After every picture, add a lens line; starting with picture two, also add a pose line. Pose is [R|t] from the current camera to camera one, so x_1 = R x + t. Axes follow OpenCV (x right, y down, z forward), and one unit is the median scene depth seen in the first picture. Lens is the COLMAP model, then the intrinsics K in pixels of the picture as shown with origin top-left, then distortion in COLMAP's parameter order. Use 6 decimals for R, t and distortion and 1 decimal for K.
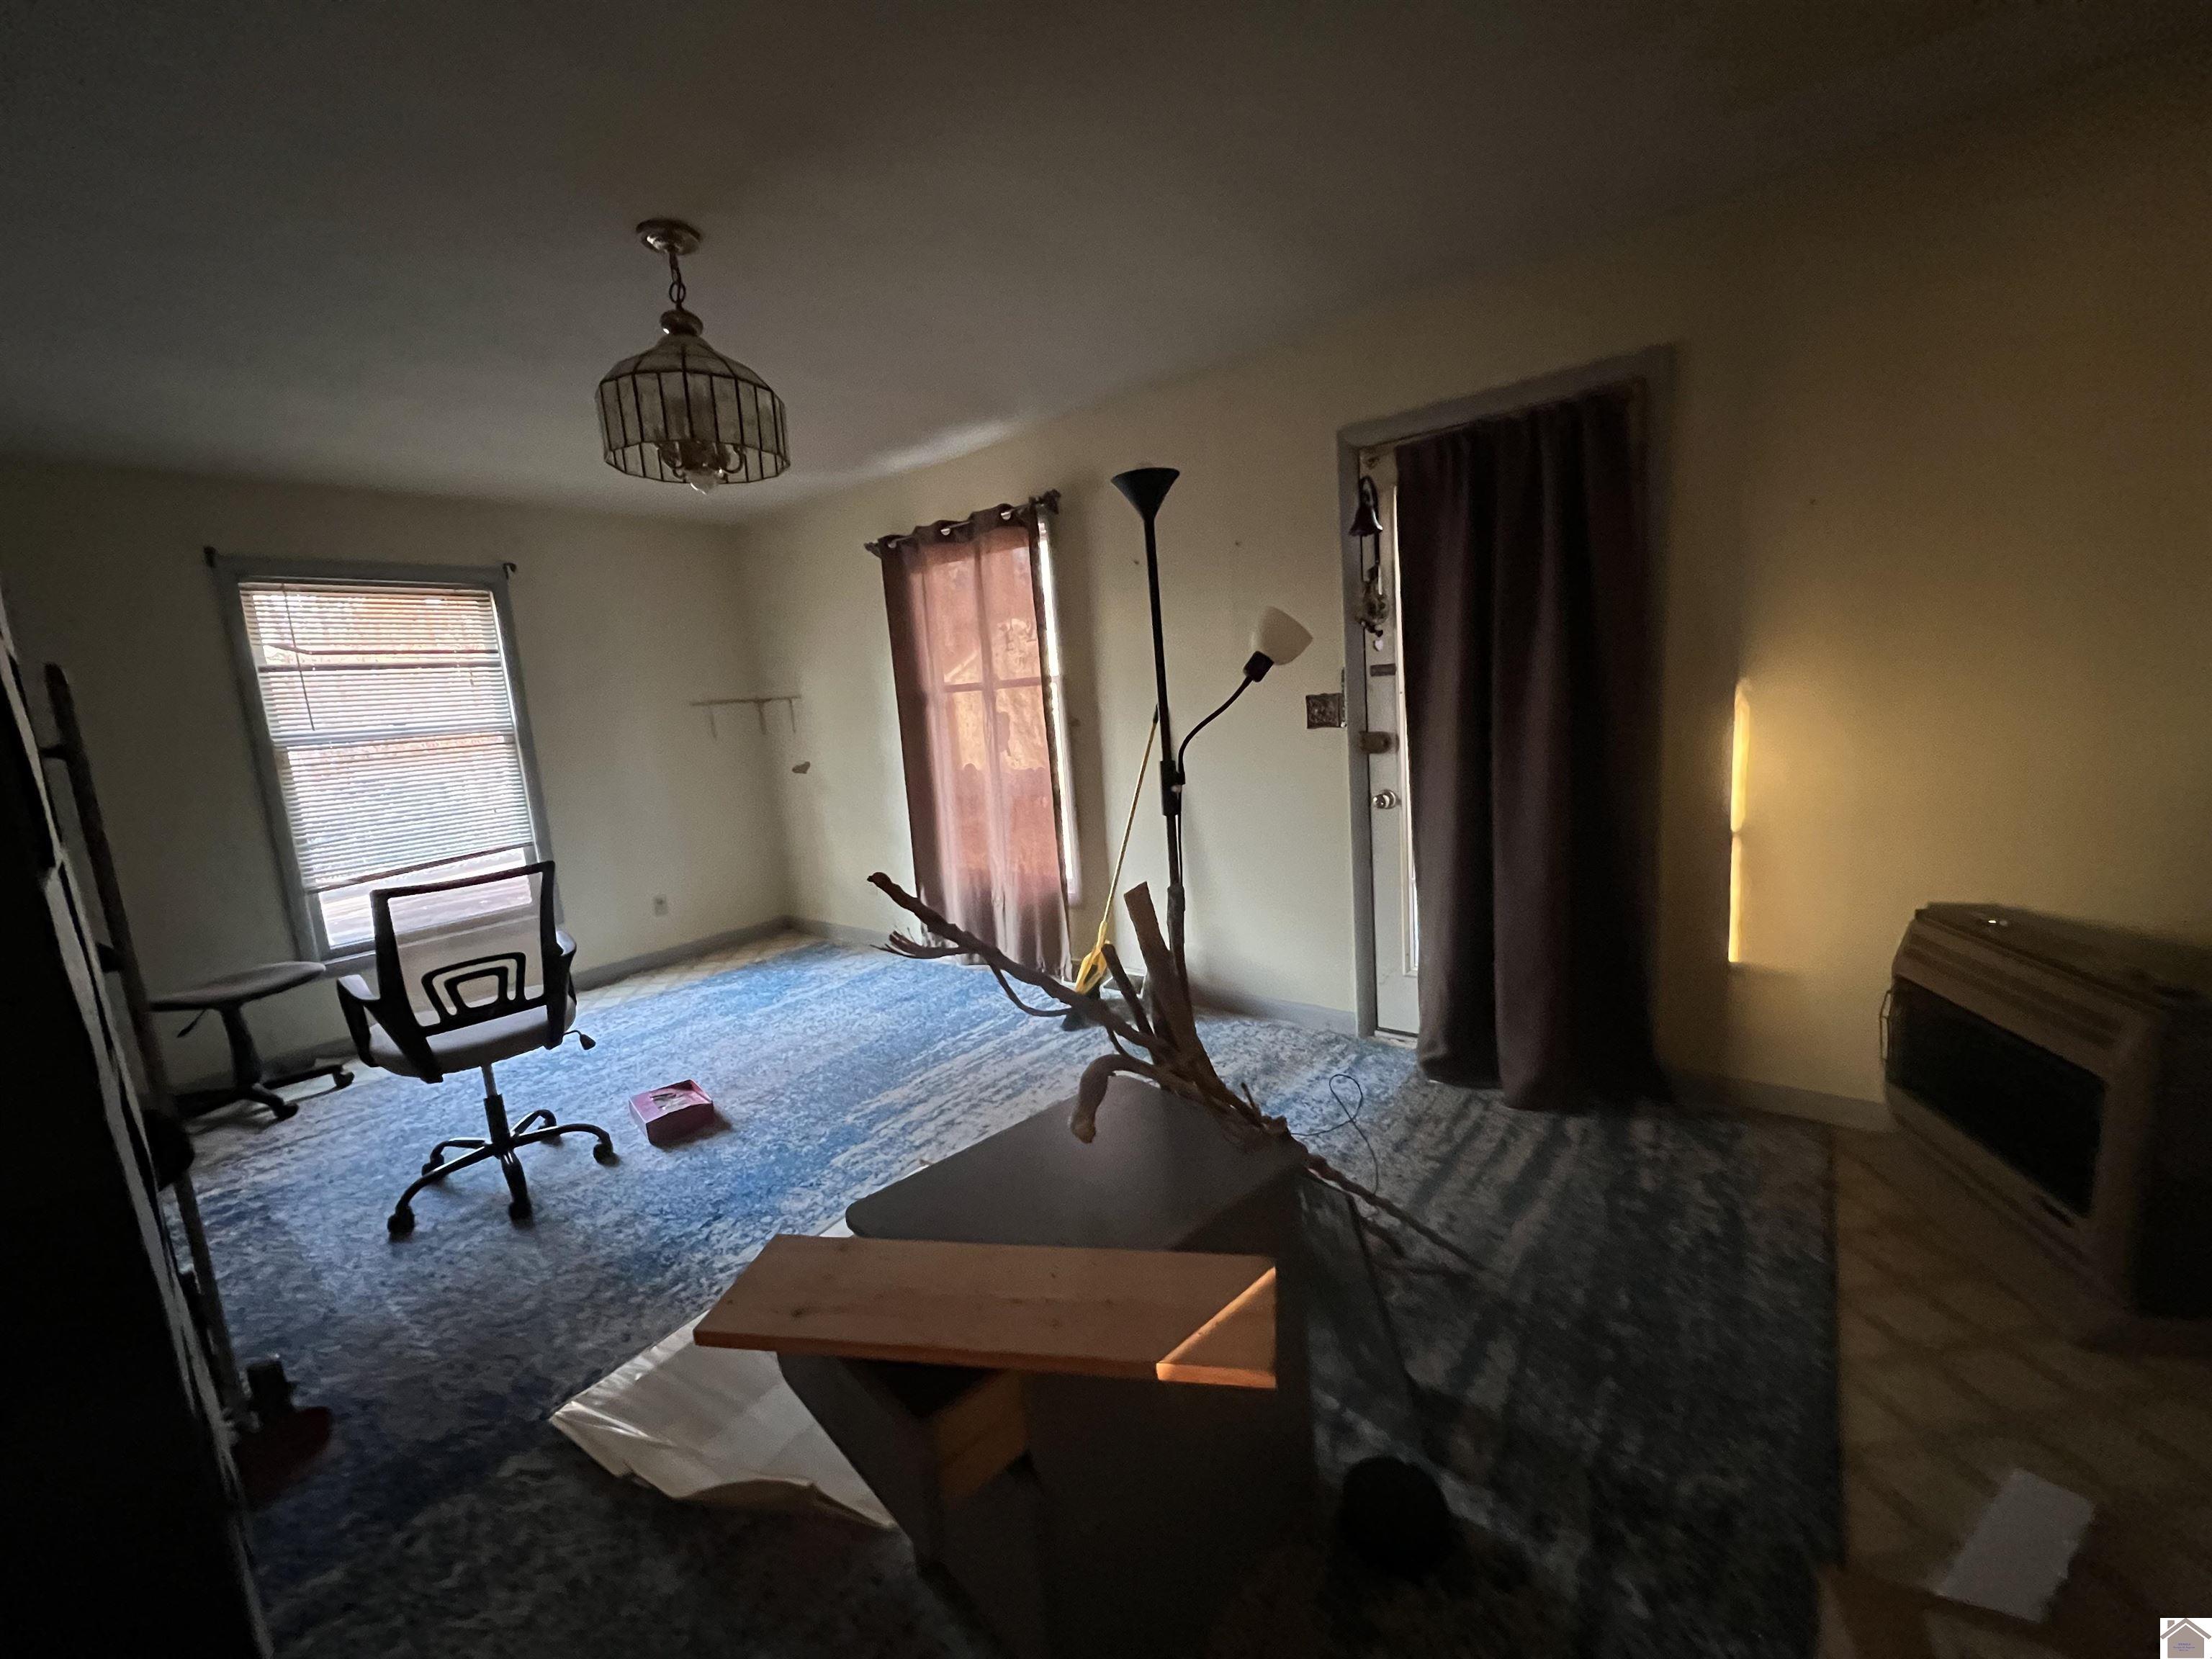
lens RADIAL K [[882.0, 0, 1101.8], [0, 882.0, 830.5], [0, 0, 1]] dist [-0.003046, 0.000607]
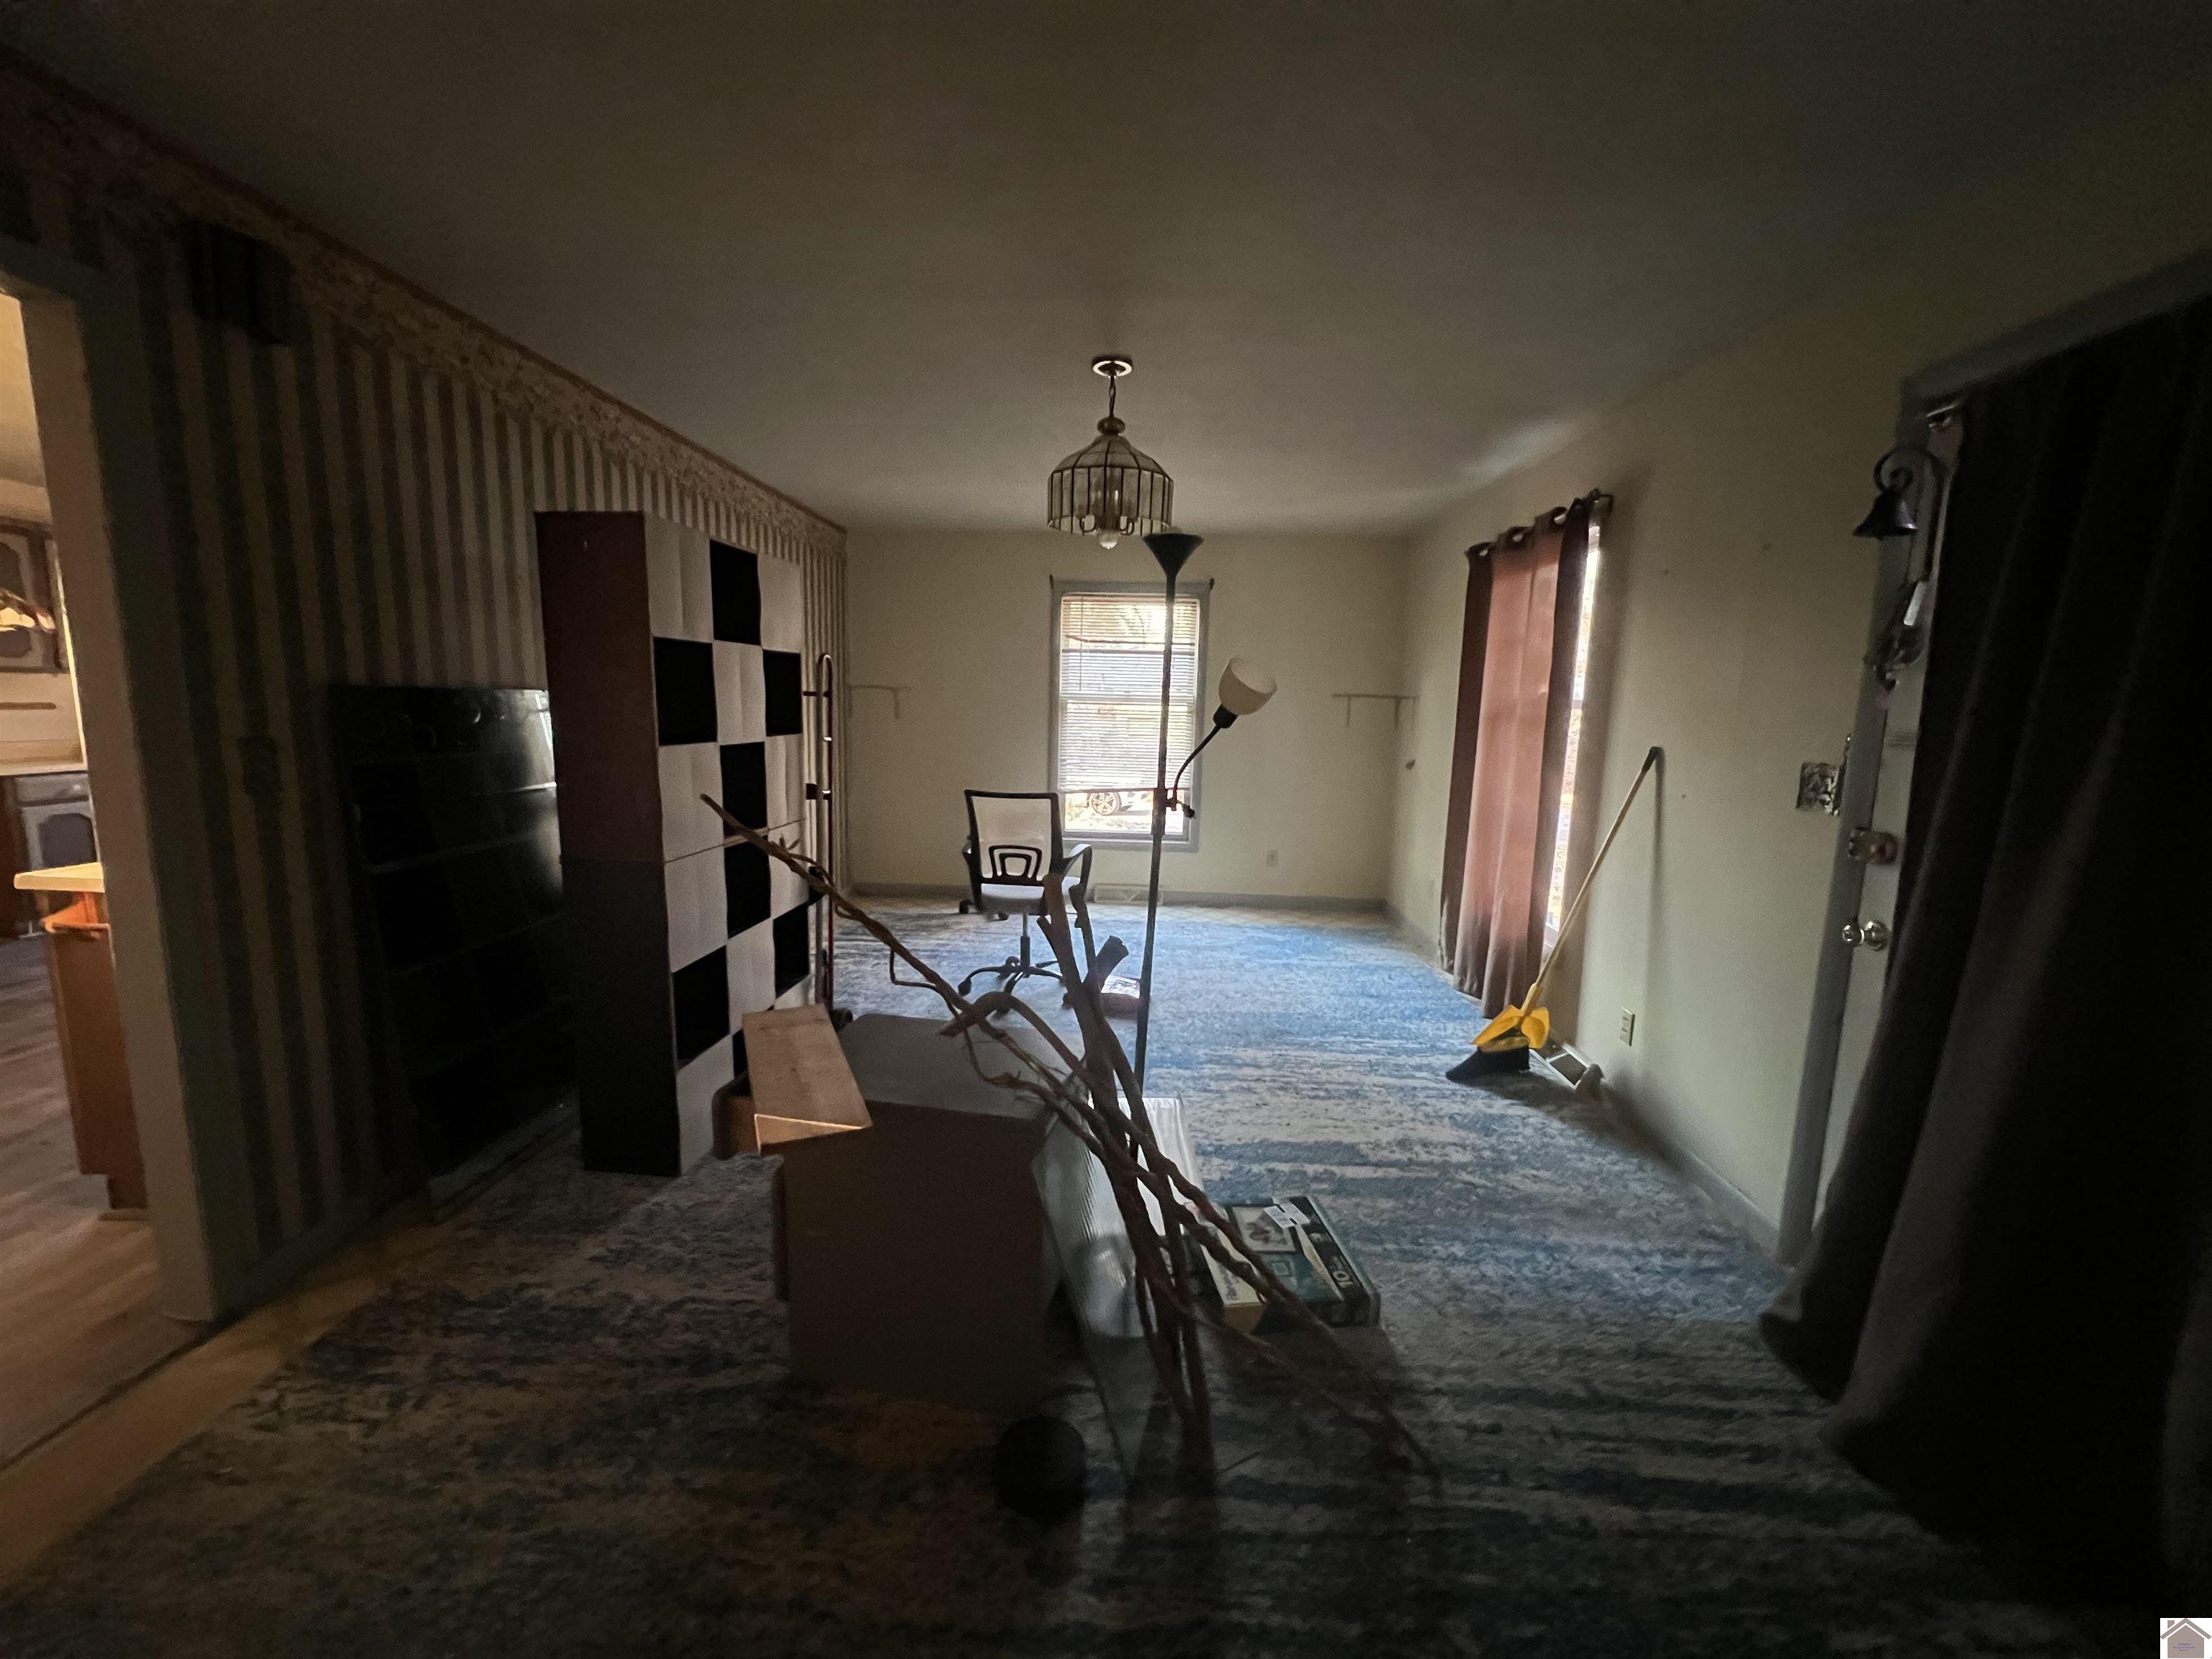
lens RADIAL K [[882.0, 0, 1102.9], [0, 882.0, 839.0], [0, 0, 1]] dist [-0.003046, 0.000607]
pose [[0.573267, 0.218260, -0.789764, 0.502788], [-0.196602, 0.972352, 0.126012, -0.076777], [0.795432, 0.083030, 0.600328, 0.143482]]
